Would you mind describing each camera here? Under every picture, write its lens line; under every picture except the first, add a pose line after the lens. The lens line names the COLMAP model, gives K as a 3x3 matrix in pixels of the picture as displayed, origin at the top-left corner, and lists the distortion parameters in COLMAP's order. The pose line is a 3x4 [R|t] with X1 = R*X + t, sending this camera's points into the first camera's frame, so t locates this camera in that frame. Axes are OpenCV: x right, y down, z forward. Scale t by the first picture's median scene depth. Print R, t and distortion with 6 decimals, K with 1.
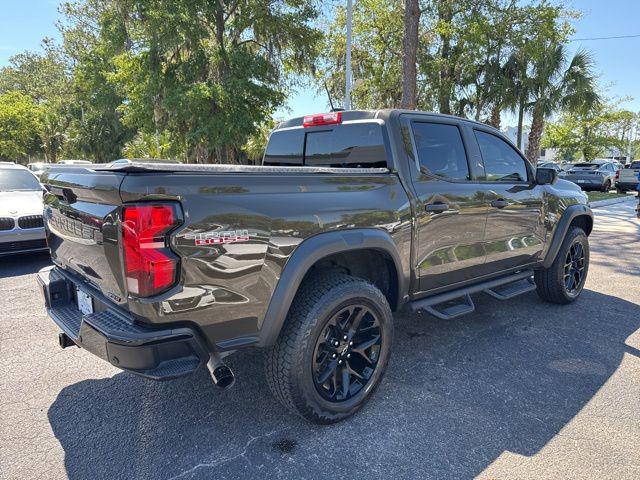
lens RADIAL K [[453.4, 0, 320.0], [0, 453.4, 240.0], [0, 0, 1]] dist [0.053581, -0.068344]
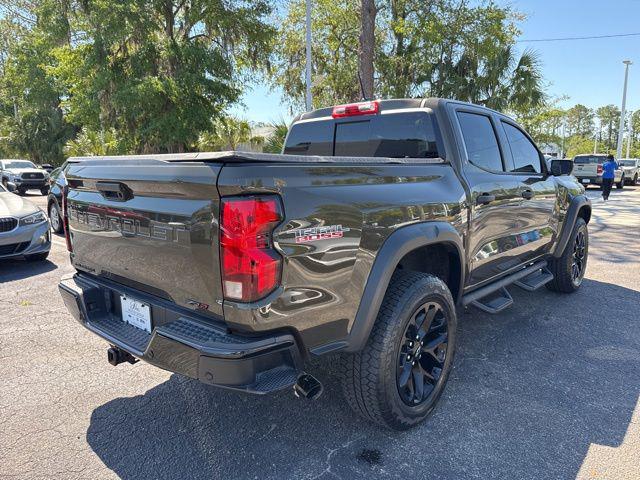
lens RADIAL K [[456.6, 0, 318.9], [0, 456.6, 236.5], [0, 0, 1]] dist [0.029098, -0.033270]
pose [[0.993366, -0.027184, 0.111732, -0.138862], [0.027627, 0.999615, -0.002419, 0.001061], [-0.111623, 0.005490, 0.993735, 0.041913]]
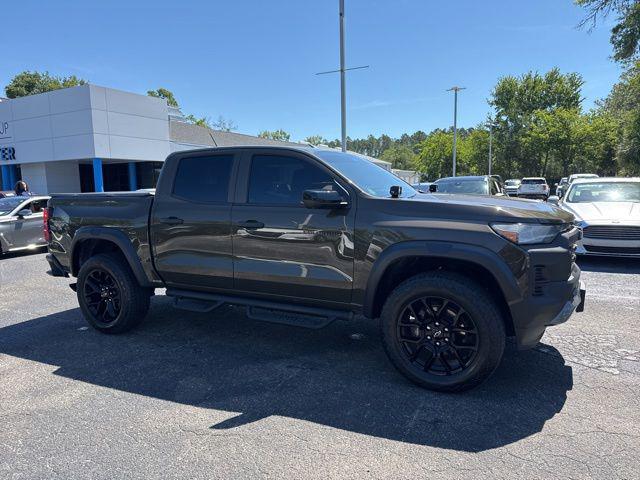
lens RADIAL K [[452.6, 0, 324.9], [0, 452.6, 241.4], [0, 0, 1]] dist [0.057784, -0.079210]
pose [[0.351736, 0.096396, -0.931123, 1.116193], [-0.117596, 0.991354, 0.058209, -0.095251], [0.928684, 0.089022, 0.360030, 0.628954]]
